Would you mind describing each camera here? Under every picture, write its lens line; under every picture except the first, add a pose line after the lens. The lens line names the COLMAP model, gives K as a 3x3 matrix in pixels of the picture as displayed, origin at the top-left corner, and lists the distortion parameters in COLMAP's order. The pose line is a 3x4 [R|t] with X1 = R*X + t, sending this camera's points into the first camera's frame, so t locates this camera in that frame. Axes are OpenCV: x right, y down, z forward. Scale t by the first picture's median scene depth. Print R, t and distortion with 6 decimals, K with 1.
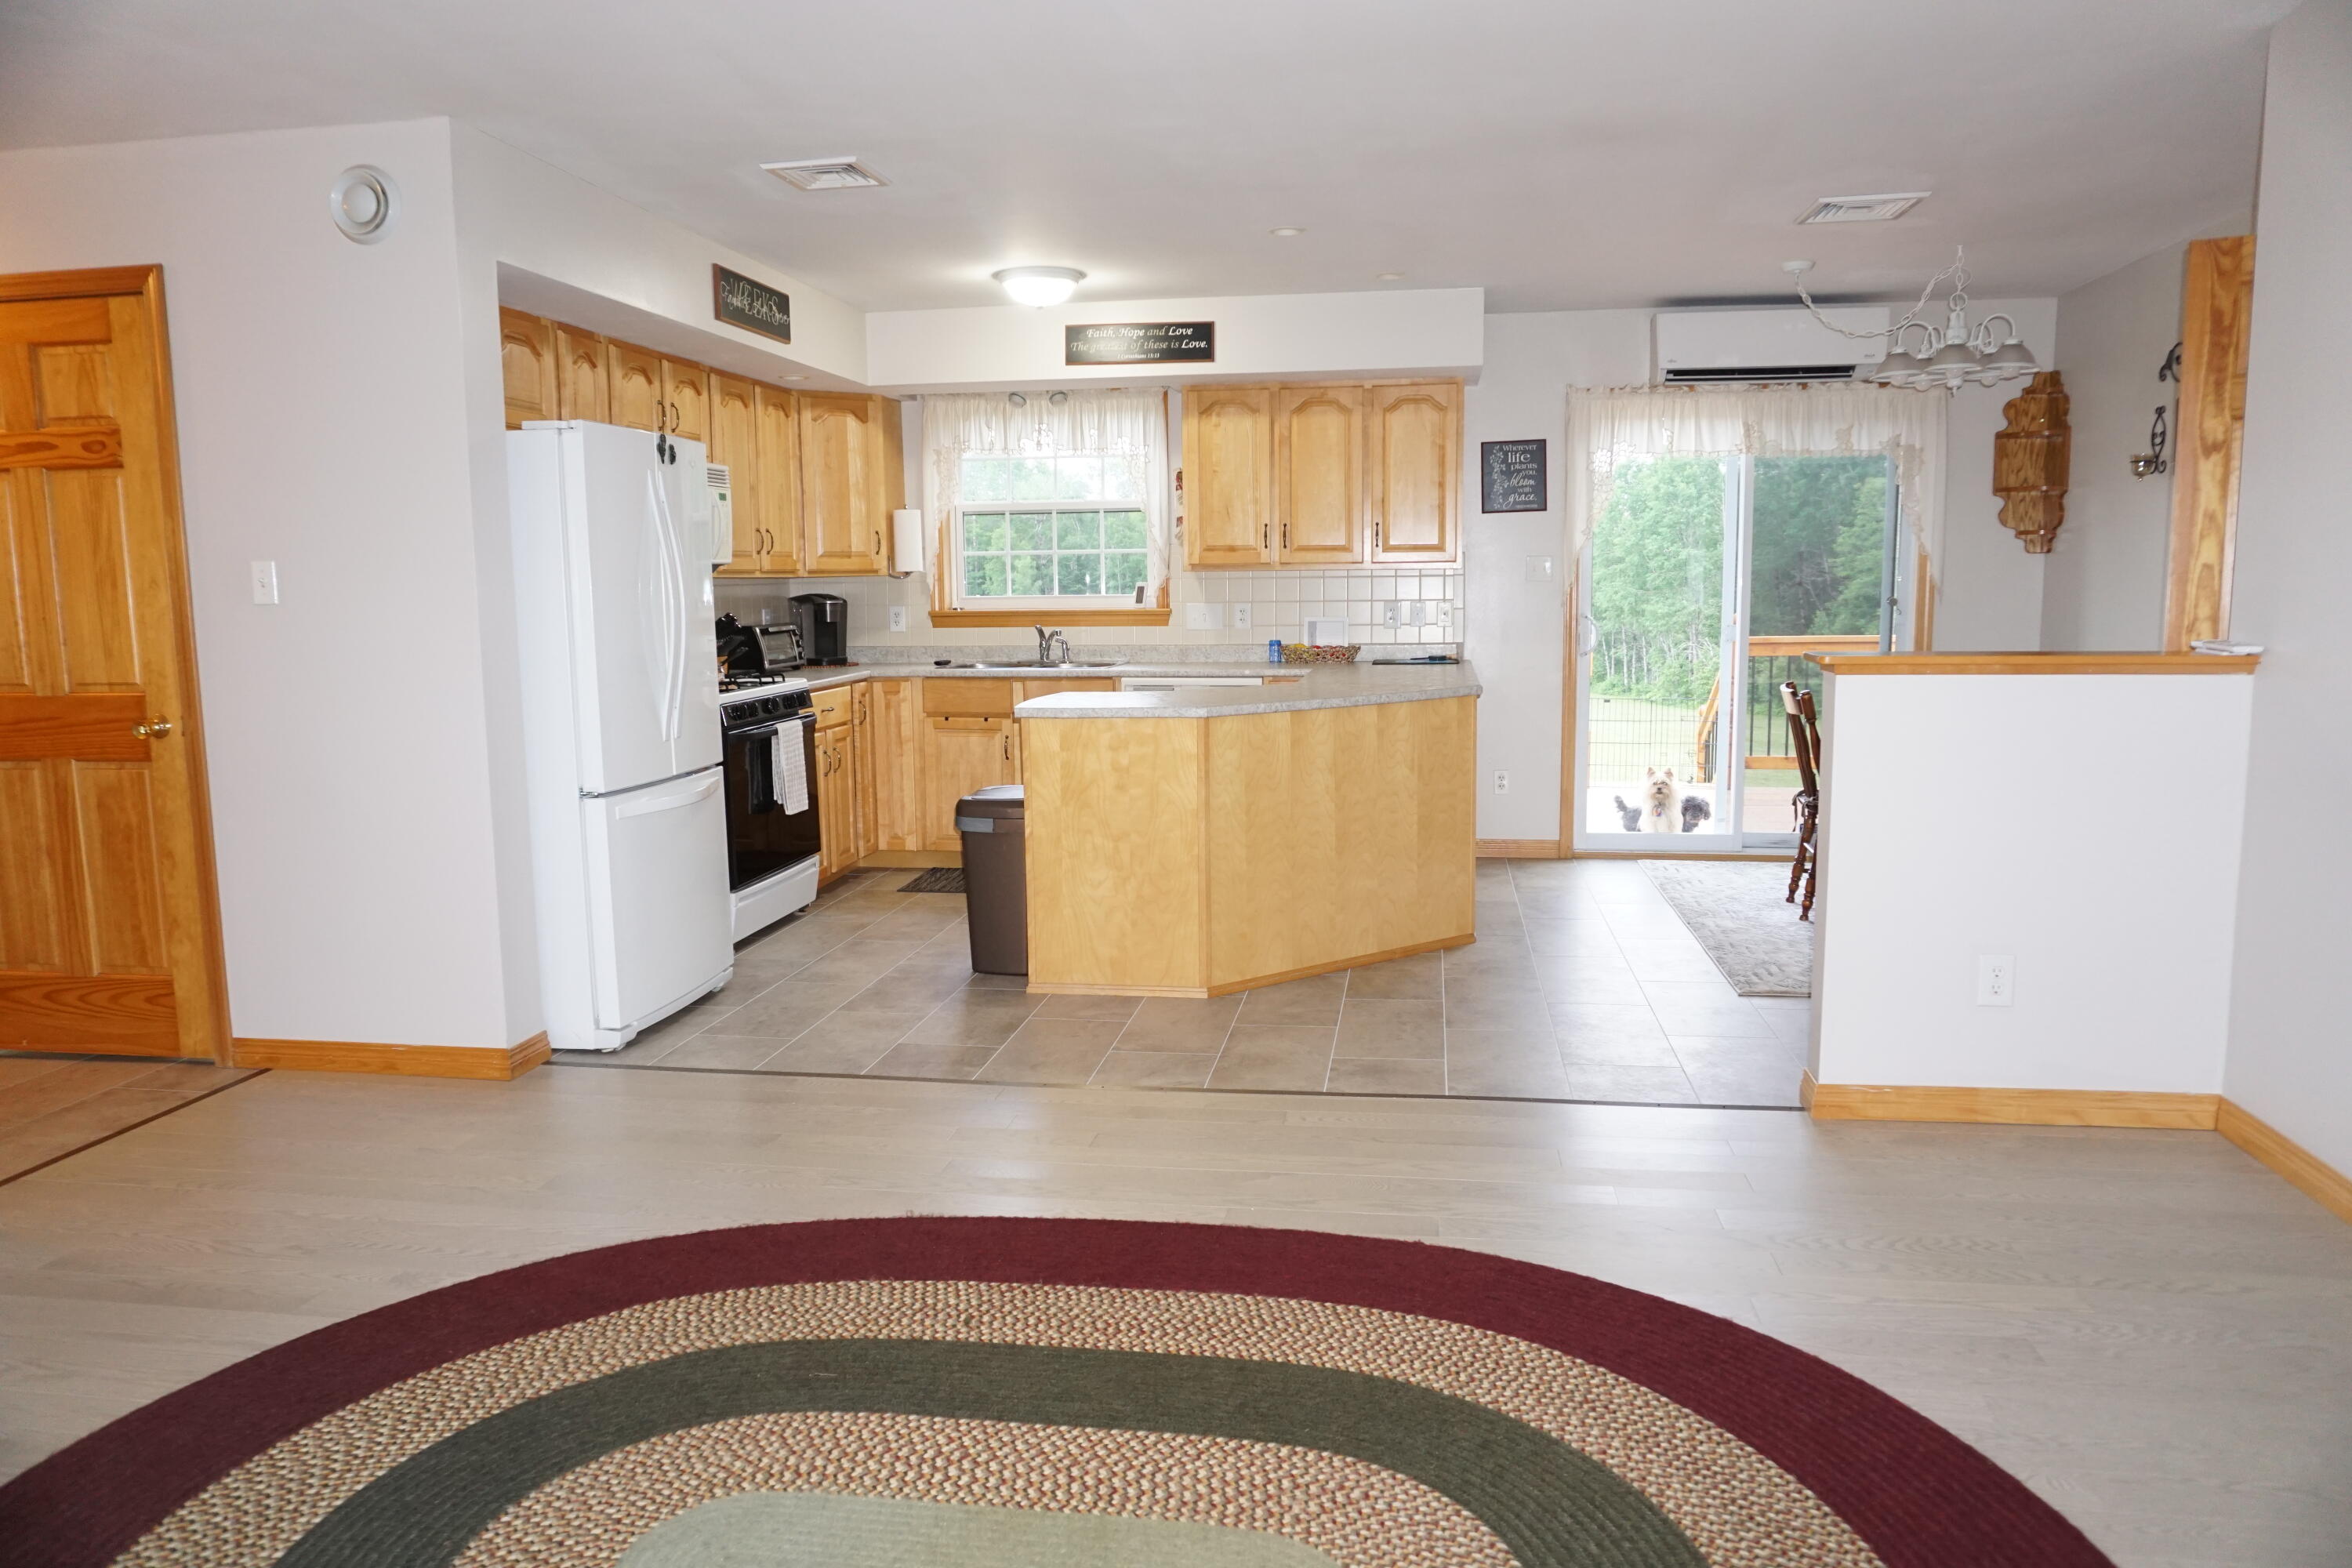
lens RADIAL K [[1558.5, 0, 1176.0], [0, 1558.5, 784.0], [0, 0, 1]] dist [-0.033718, 0.002473]
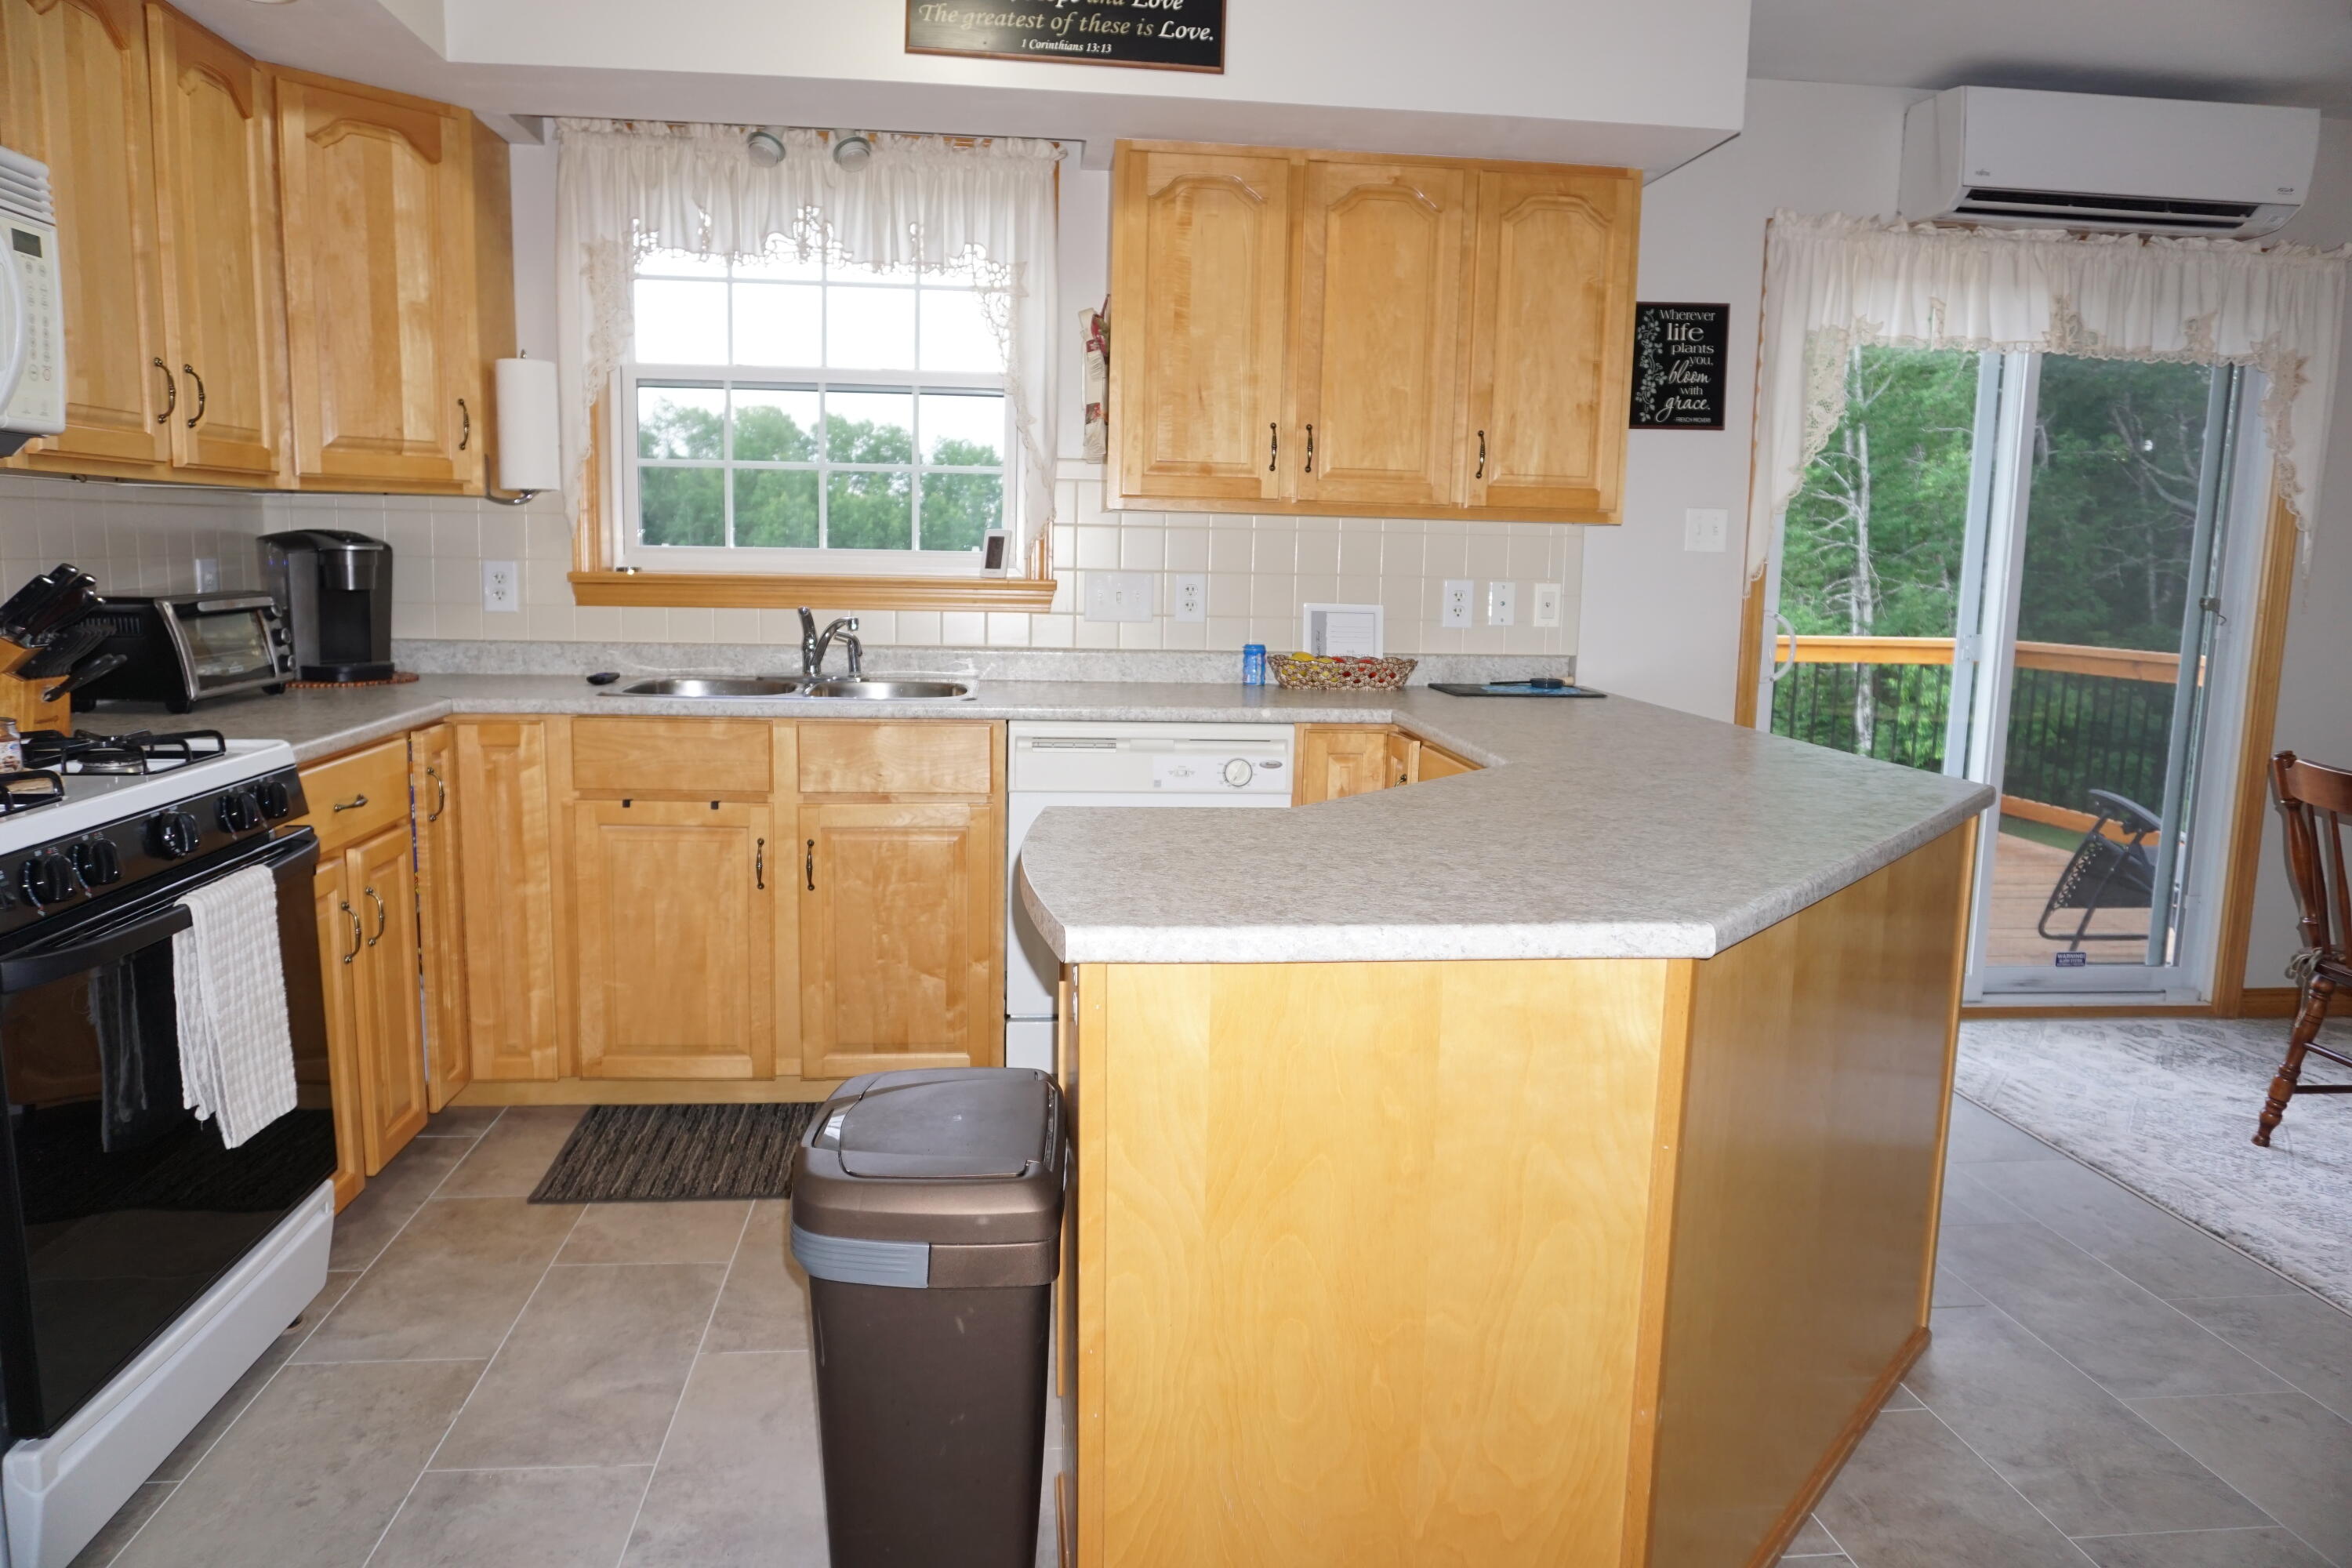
lens RADIAL K [[1558.5, 0, 1176.0], [0, 1558.5, 784.0], [0, 0, 1]] dist [-0.033718, 0.002473]
pose [[0.963984, -0.006115, 0.265891, -0.111258], [0.000806, 0.999798, 0.020071, -0.056831], [-0.265960, -0.019134, 0.963794, 0.501746]]
